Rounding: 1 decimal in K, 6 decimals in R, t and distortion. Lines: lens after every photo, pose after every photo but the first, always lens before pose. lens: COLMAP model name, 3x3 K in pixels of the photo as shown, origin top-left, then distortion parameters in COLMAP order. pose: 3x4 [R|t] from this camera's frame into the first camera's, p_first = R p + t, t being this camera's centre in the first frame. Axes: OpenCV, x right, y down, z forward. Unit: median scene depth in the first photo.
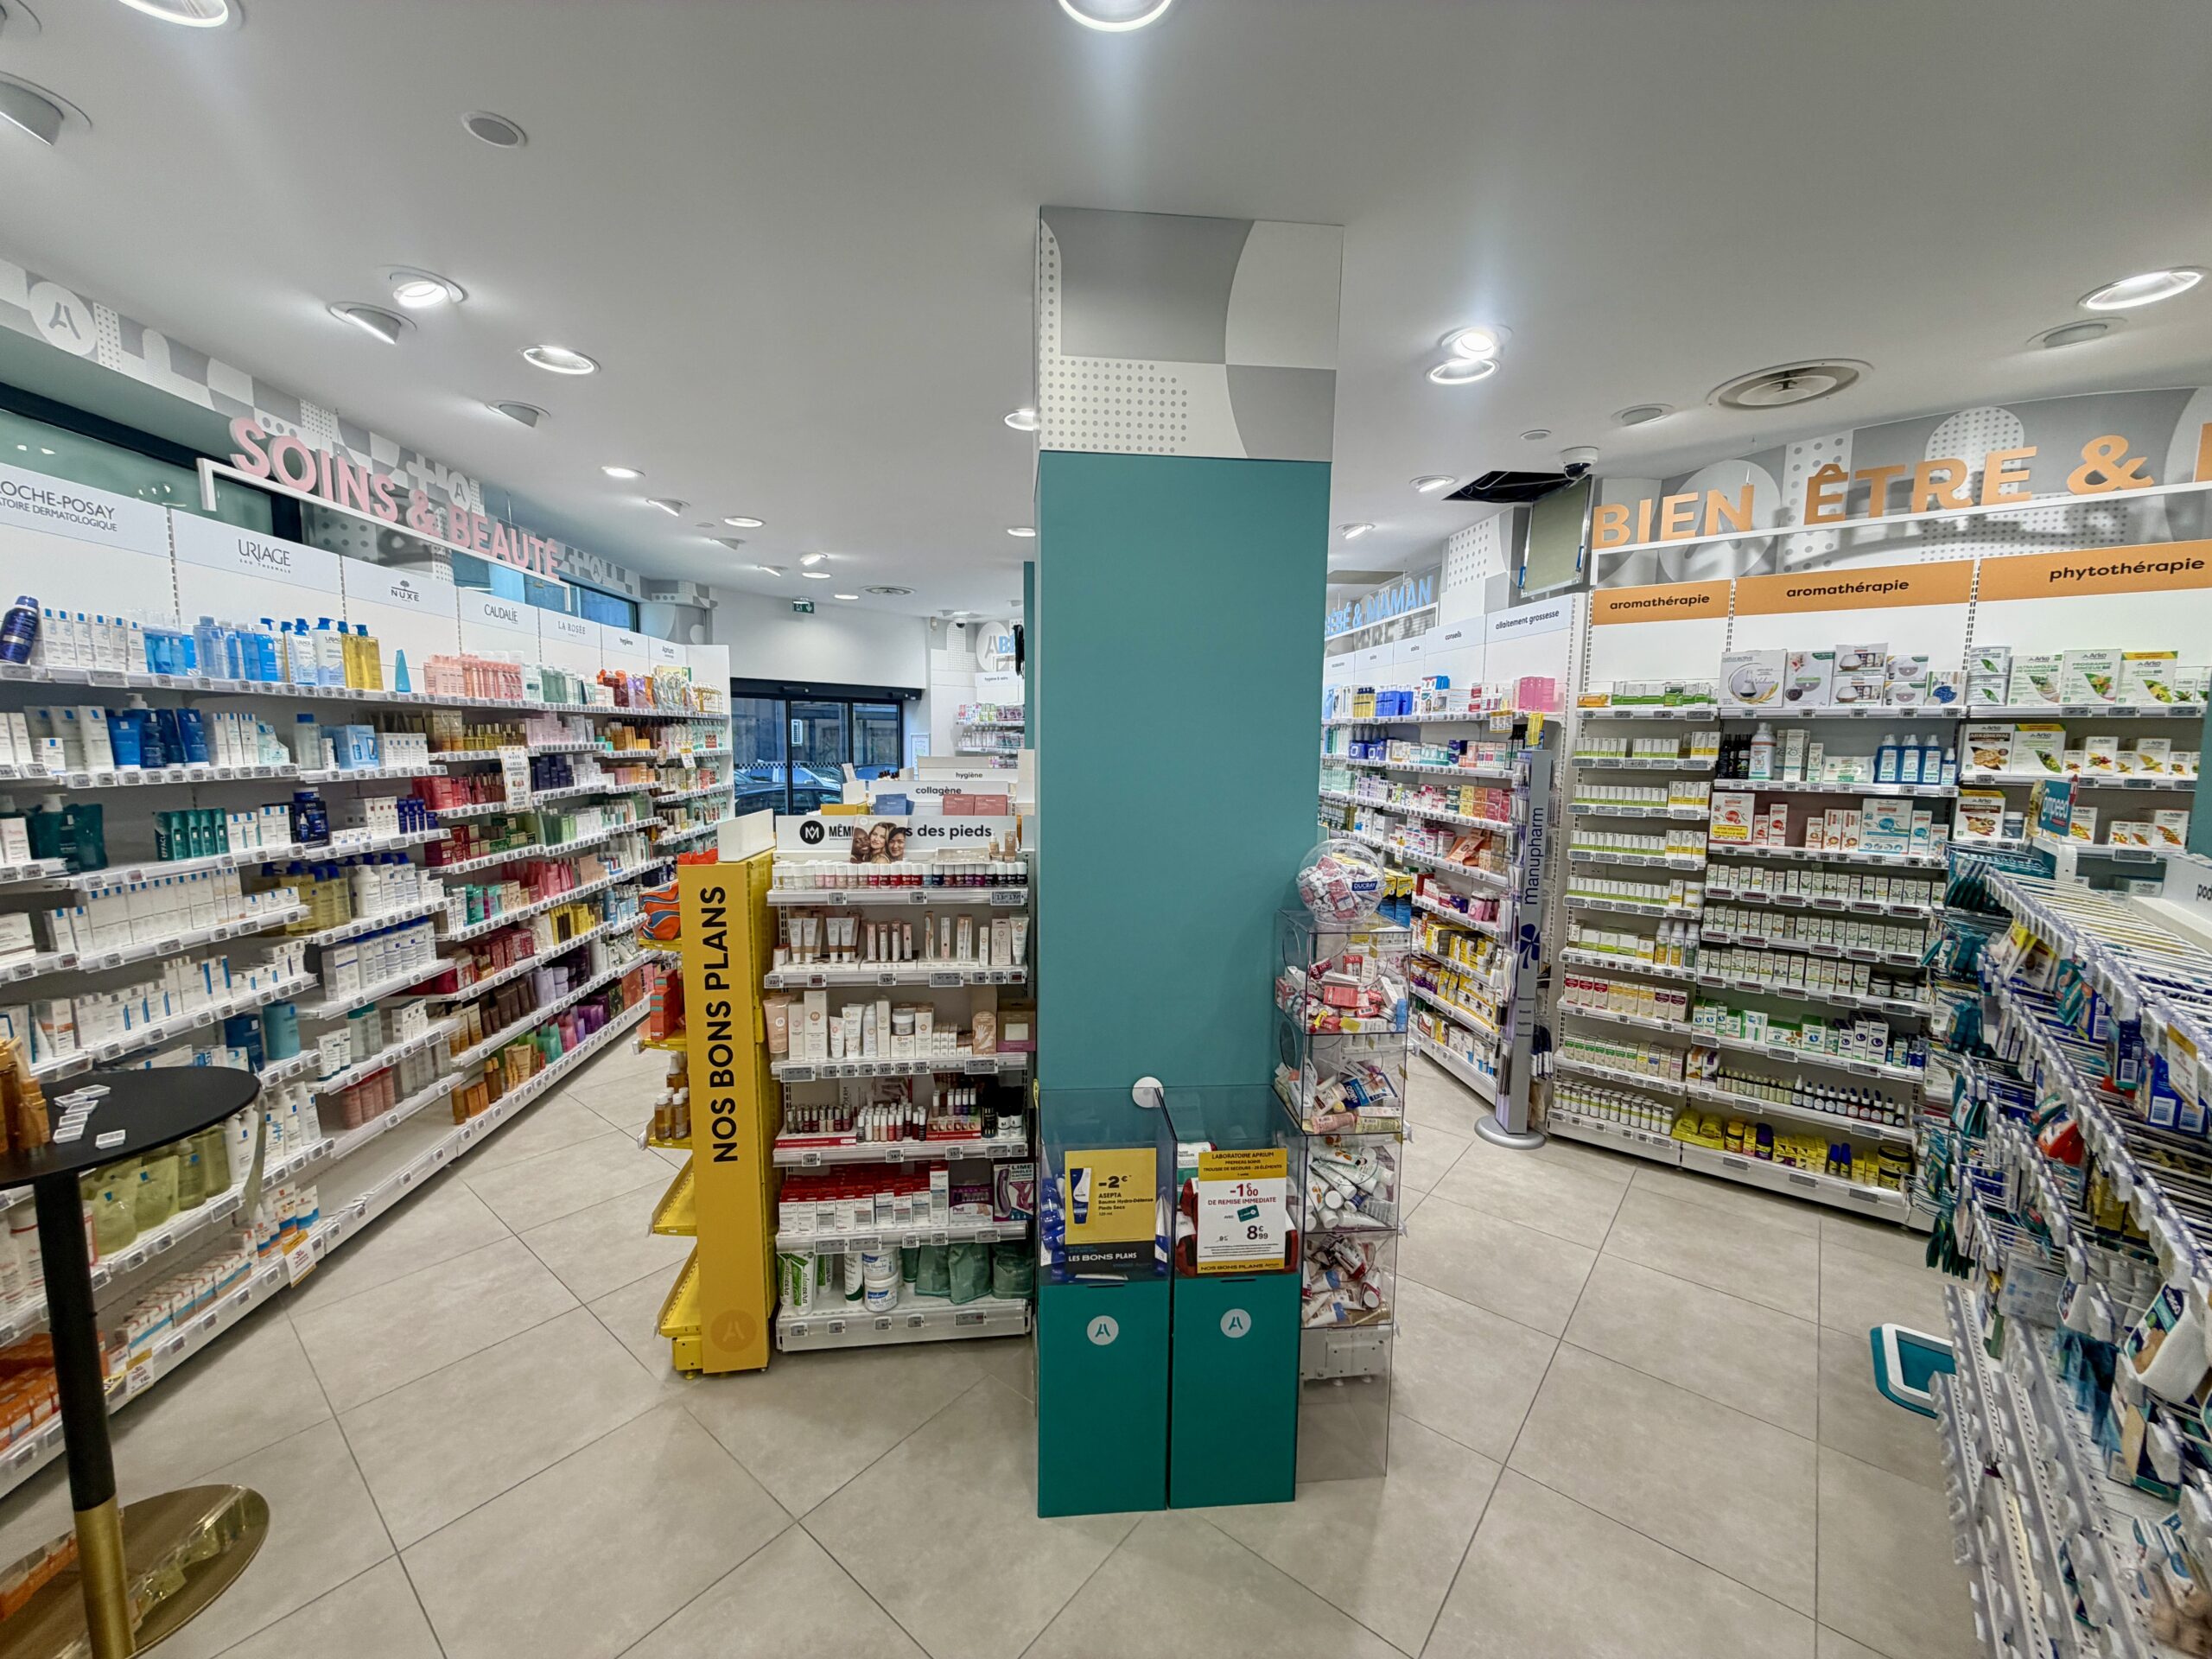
lens RADIAL K [[885.5, 0, 1105.6], [0, 885.5, 832.2], [0, 0, 1]] dist [-0.002964, 0.000041]
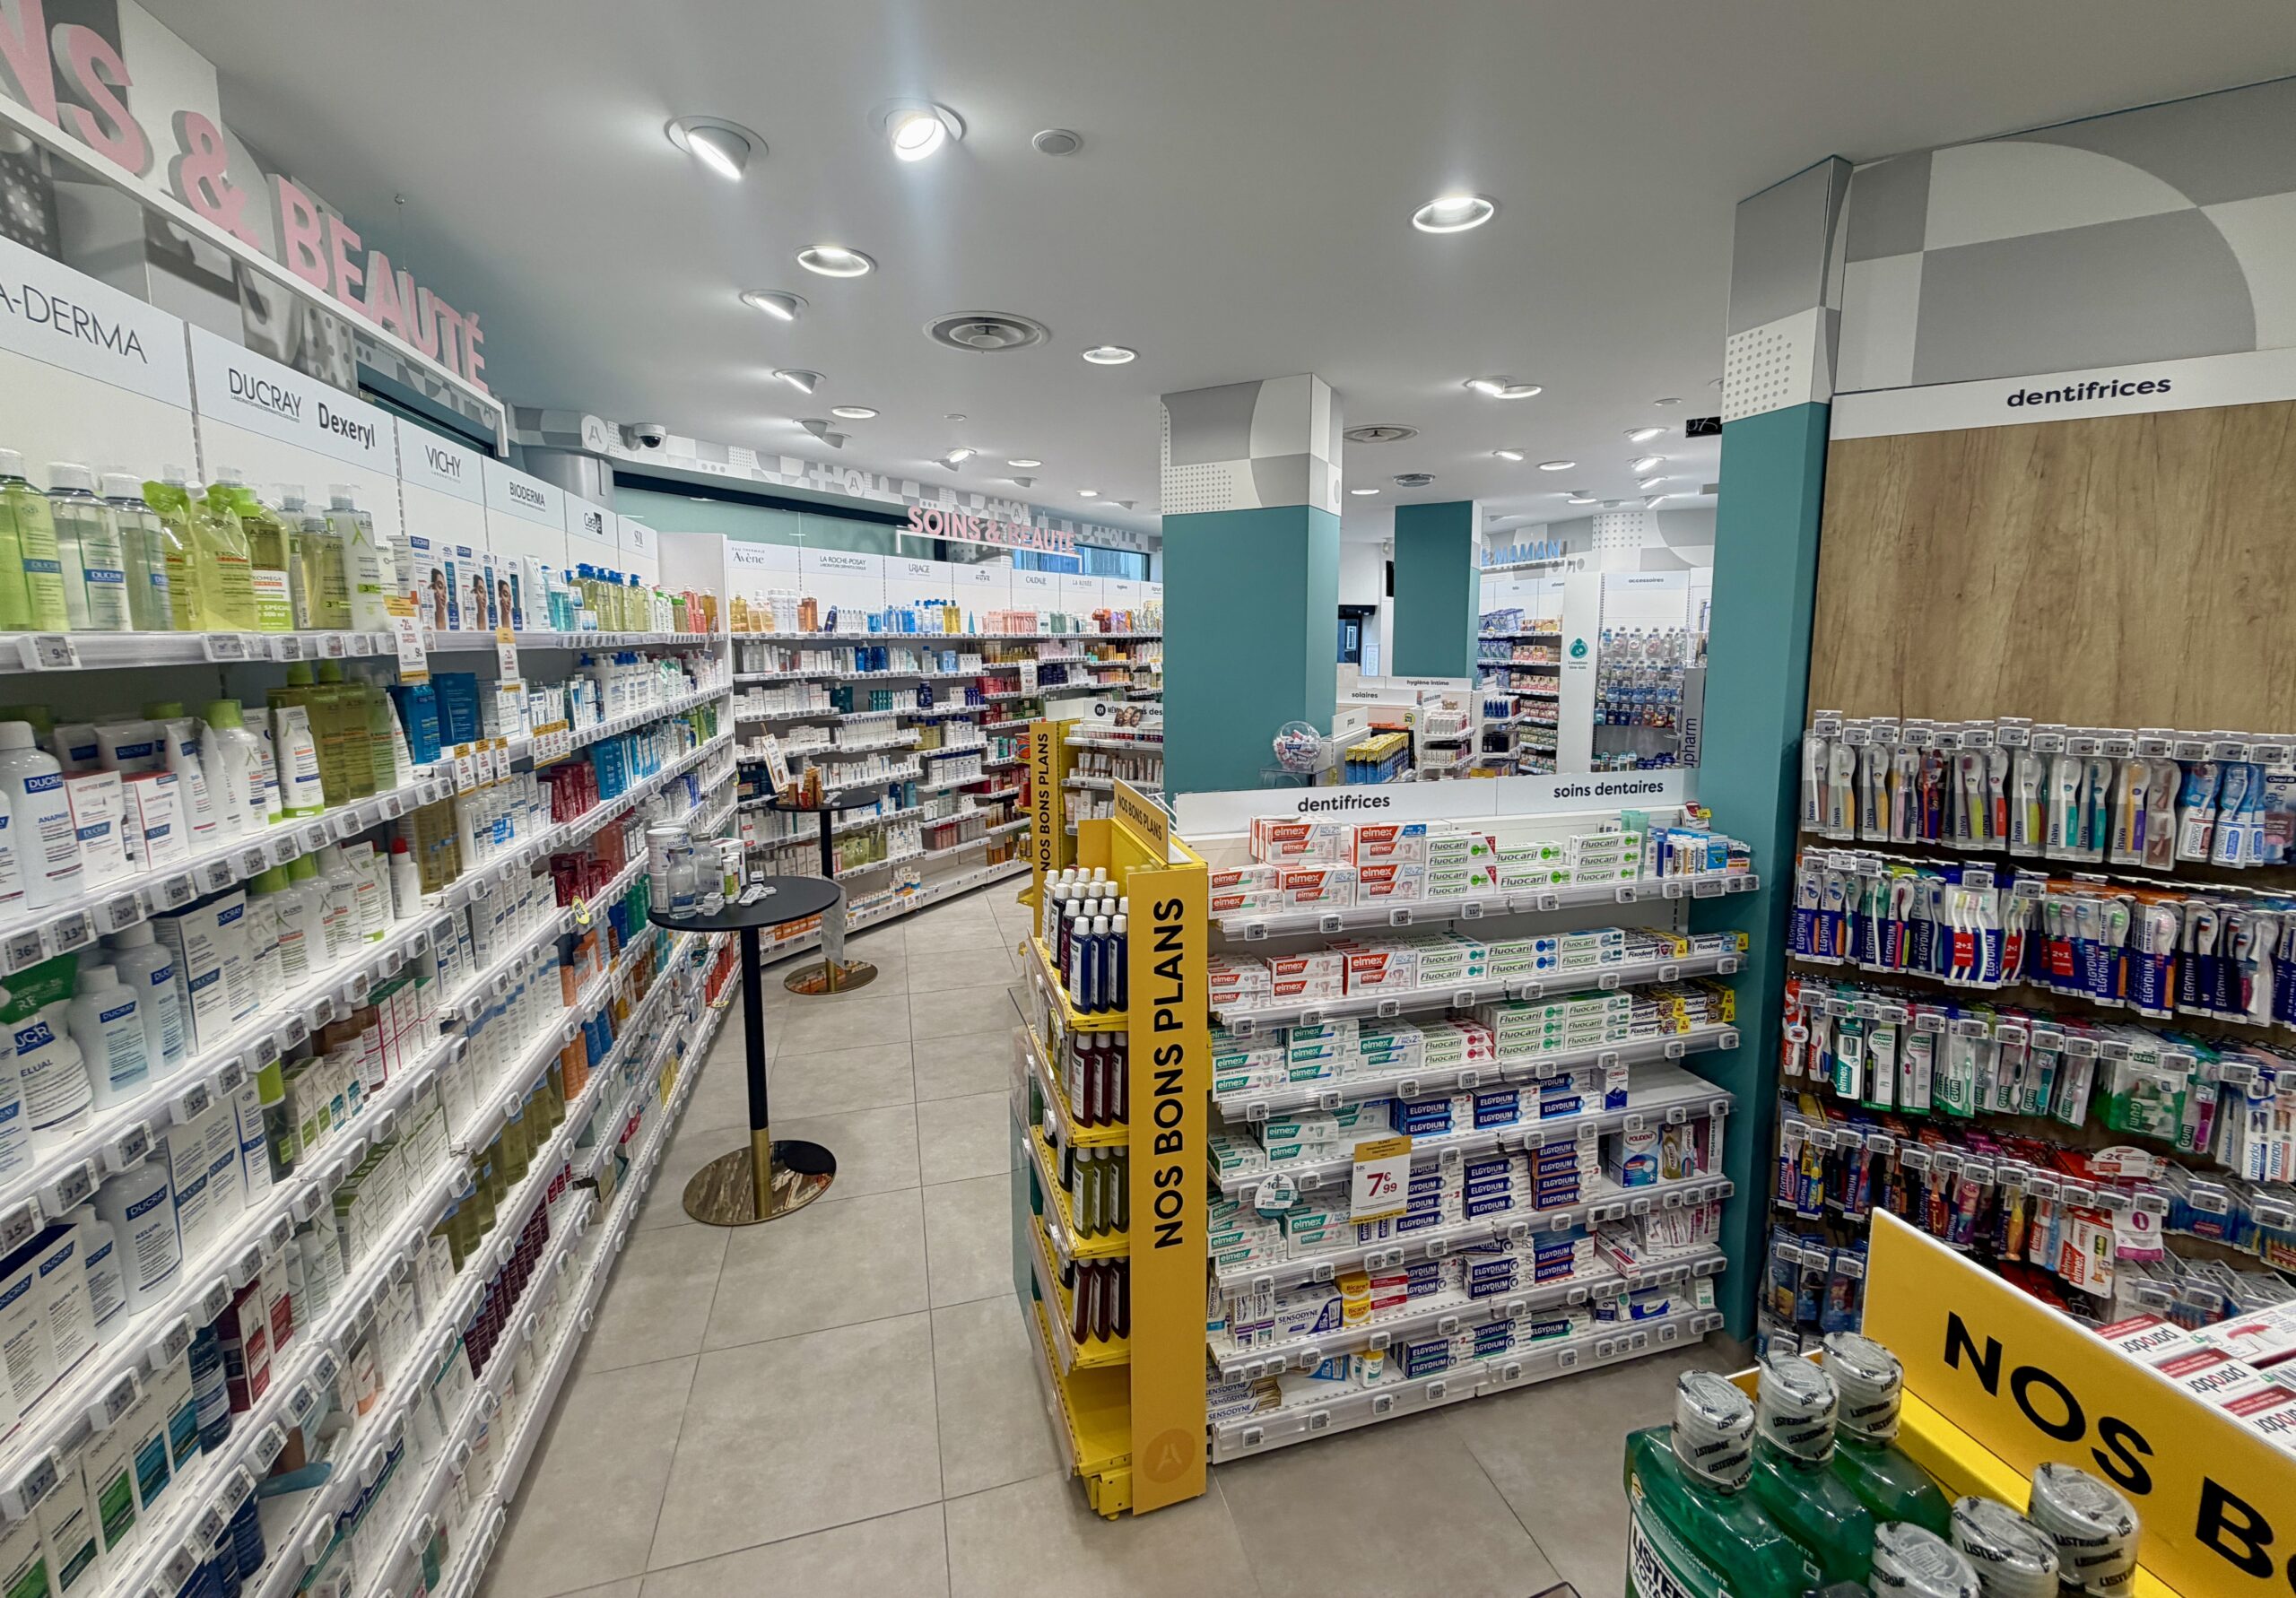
lens RADIAL K [[947.3, 0, 1153.6], [0, 947.3, 740.1], [0, 0, 1]] dist [0.001528, 0.000025]
pose [[0.815876, 0.052901, -0.575801, 0.788561], [-0.052172, 0.998479, 0.017810, 0.019331], [0.575868, 0.015510, 0.817396, -0.492582]]
